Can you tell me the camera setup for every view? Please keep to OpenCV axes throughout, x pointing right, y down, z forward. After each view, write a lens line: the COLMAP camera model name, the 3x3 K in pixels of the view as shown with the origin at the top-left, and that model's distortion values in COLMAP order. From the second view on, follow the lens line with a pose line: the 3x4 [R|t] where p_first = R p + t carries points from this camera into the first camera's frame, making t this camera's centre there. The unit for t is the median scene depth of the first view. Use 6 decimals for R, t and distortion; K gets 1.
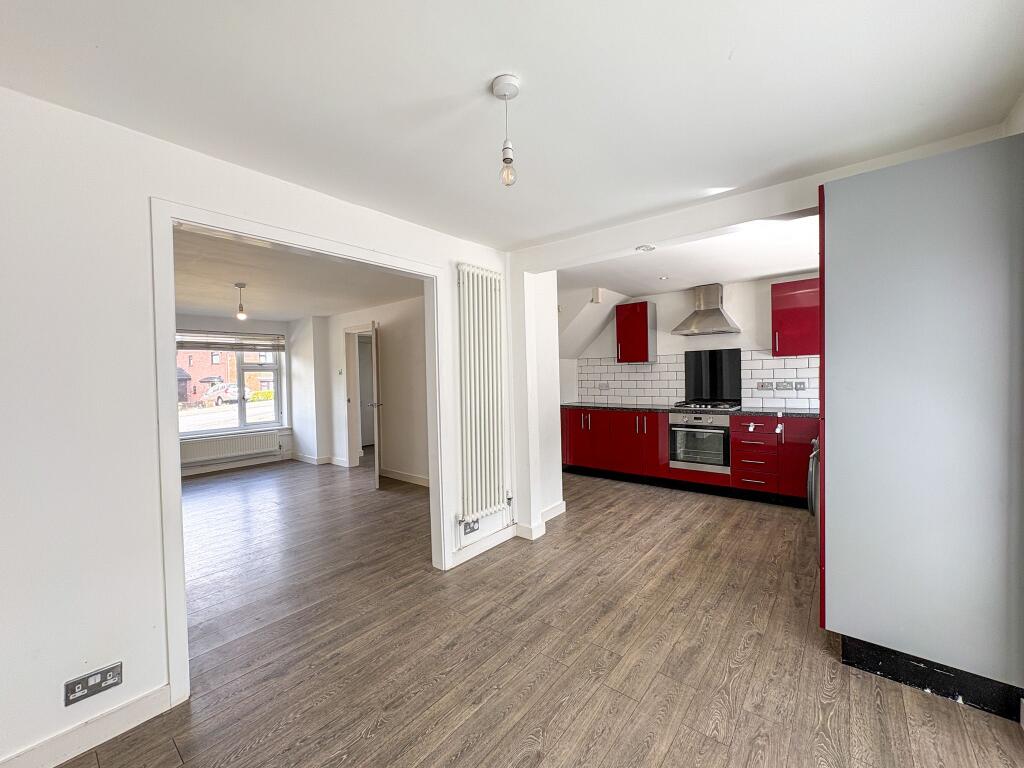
lens RADIAL K [[416.4, 0, 510.9], [0, 416.4, 381.1], [0, 0, 1]] dist [0.000299, -0.000177]
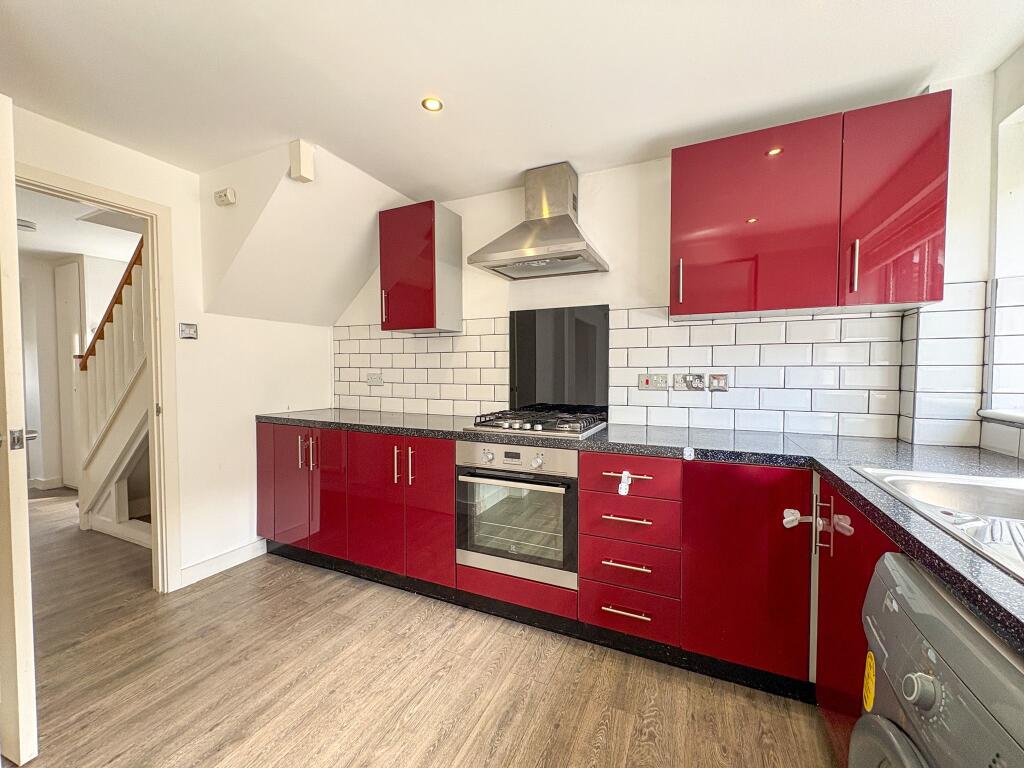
lens RADIAL K [[416.4, 0, 511.9], [0, 416.4, 385.0], [0, 0, 1]] dist [0.000299, -0.000177]
pose [[0.968451, 0.009653, 0.249016, 0.324820], [-0.015840, 0.999613, 0.022856, 0.006942], [-0.248699, -0.026080, 0.968230, 0.559881]]
